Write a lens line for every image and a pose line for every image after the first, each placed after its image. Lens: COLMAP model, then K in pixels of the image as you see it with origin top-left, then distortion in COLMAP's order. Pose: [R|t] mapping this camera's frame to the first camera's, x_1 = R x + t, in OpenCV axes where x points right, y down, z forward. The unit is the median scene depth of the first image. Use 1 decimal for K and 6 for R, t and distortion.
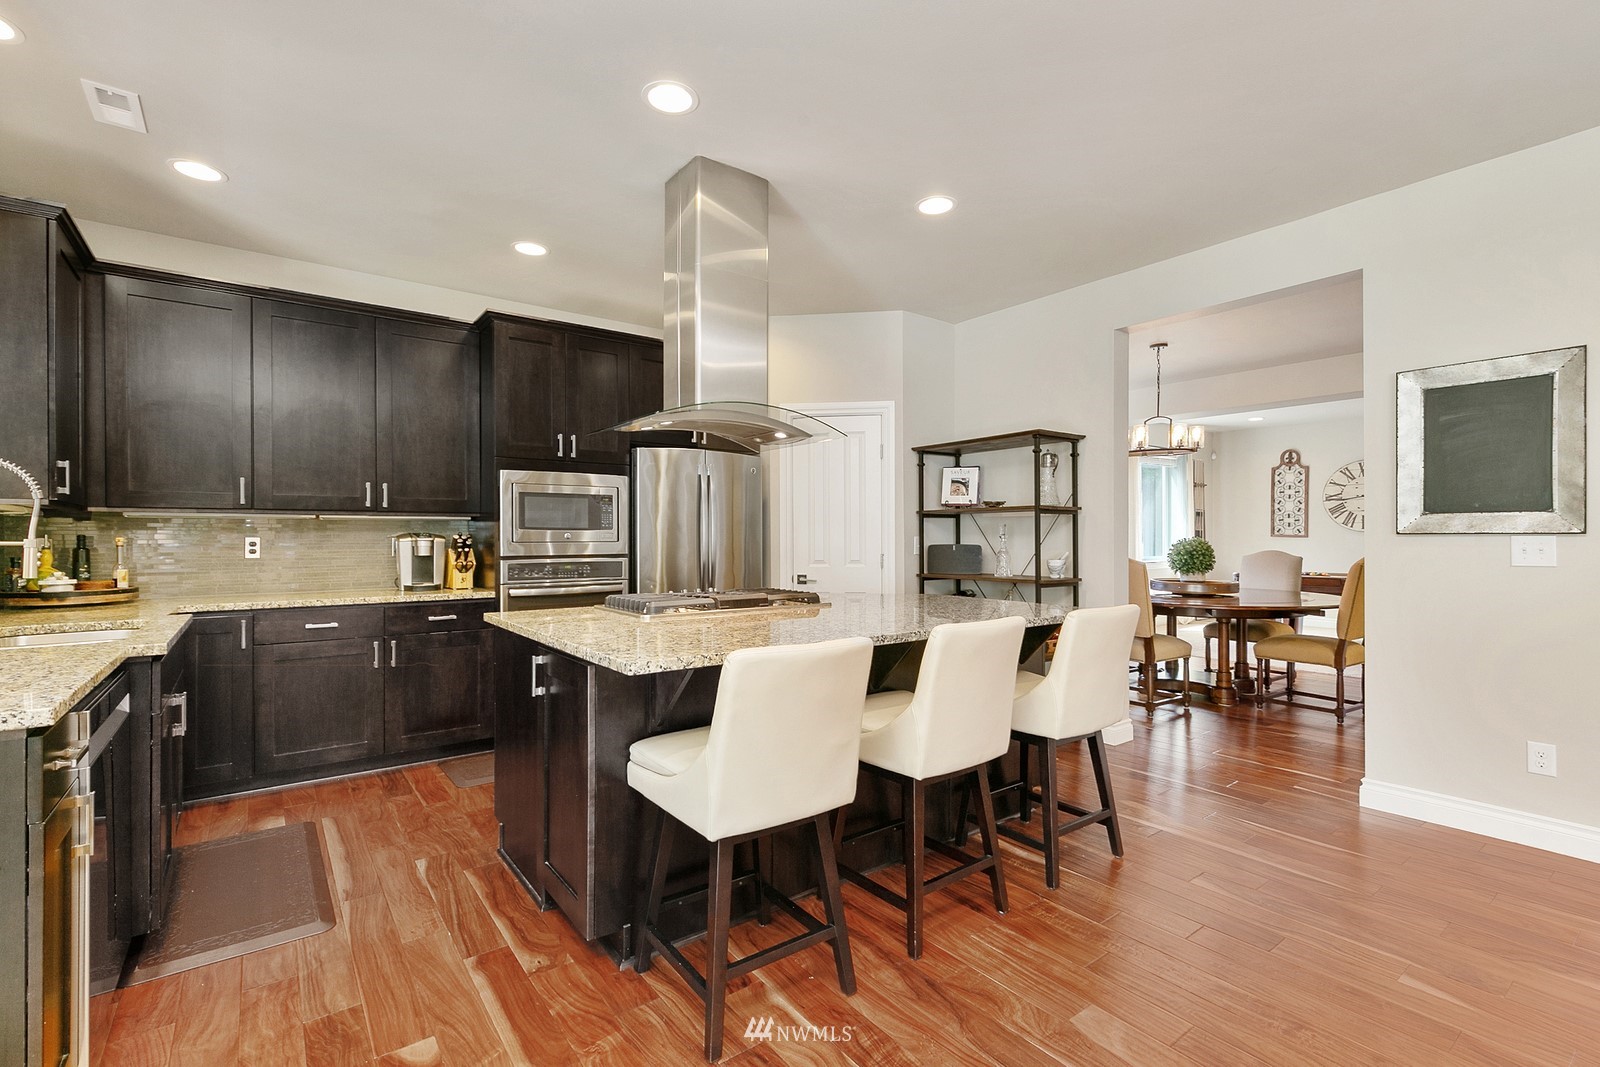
lens RADIAL K [[725.3, 0, 814.2], [0, 725.3, 536.7], [0, 0, 1]] dist [0.000238, -0.000170]
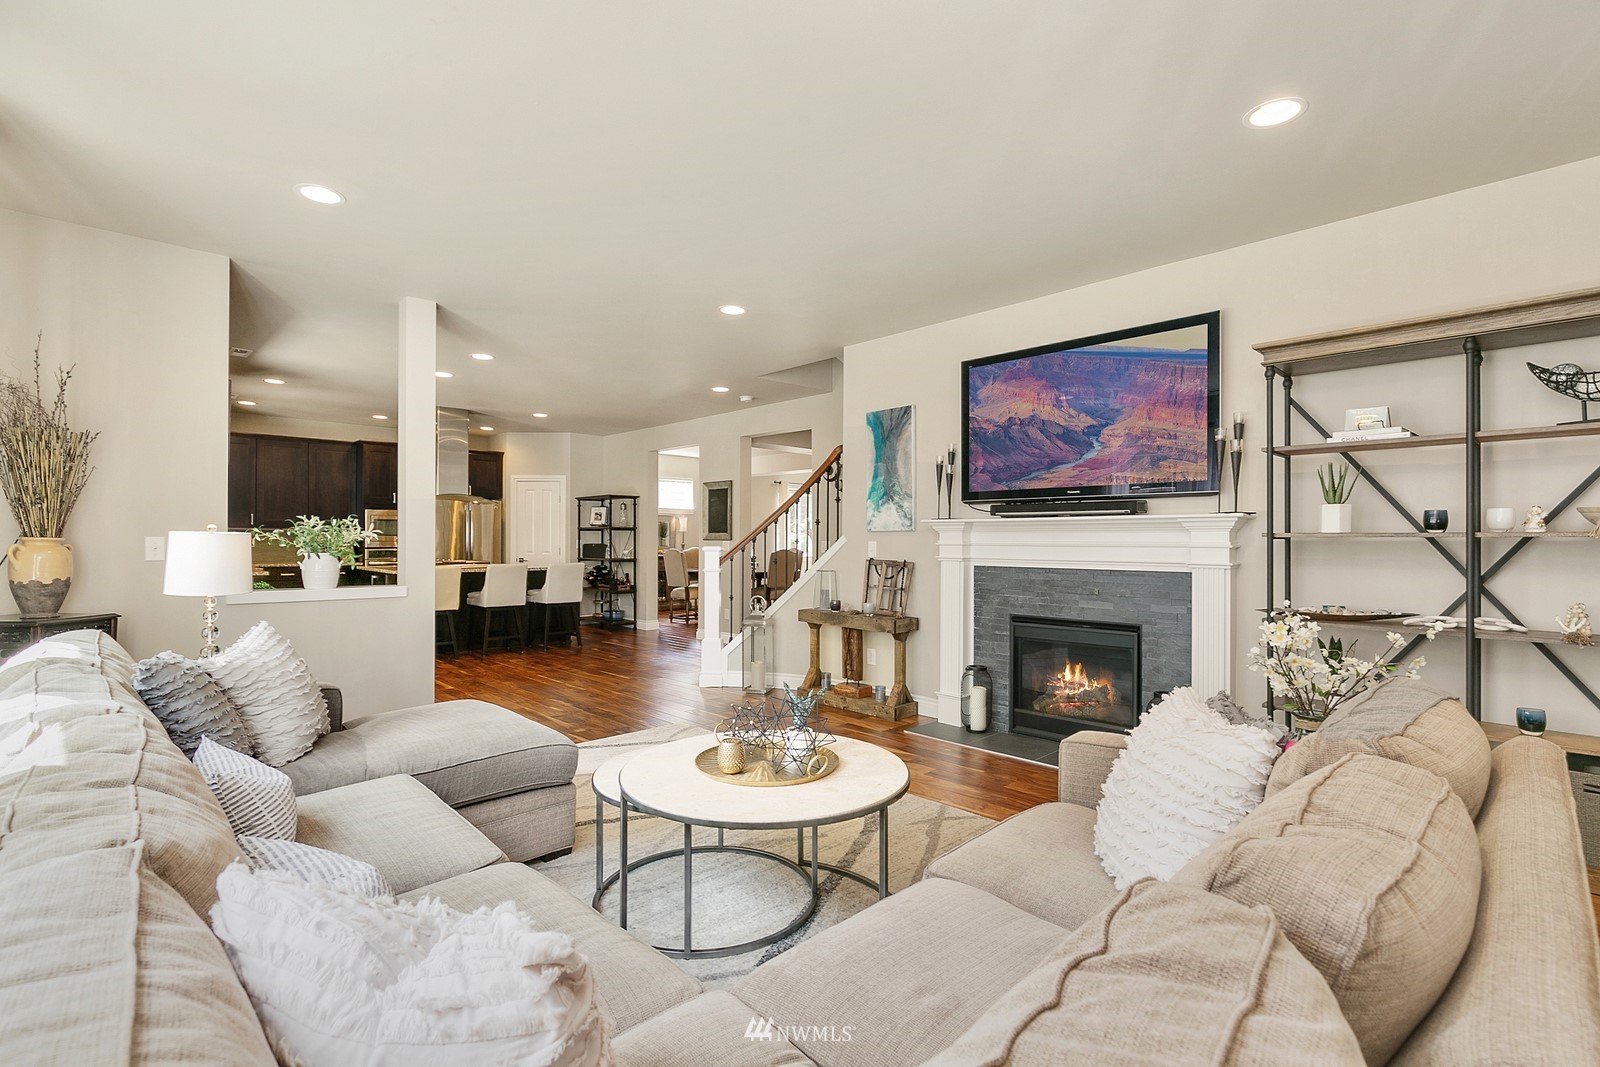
lens RADIAL K [[773.4, 0, 809.8], [0, 773.4, 539.7], [0, 0, 1]] dist [0.000614, 0.000010]
pose [[0.995769, 0.007724, 0.091562, 0.719222], [-0.007658, 0.999970, -0.001070, -0.003447], [-0.091567, 0.000364, 0.995799, -1.514360]]
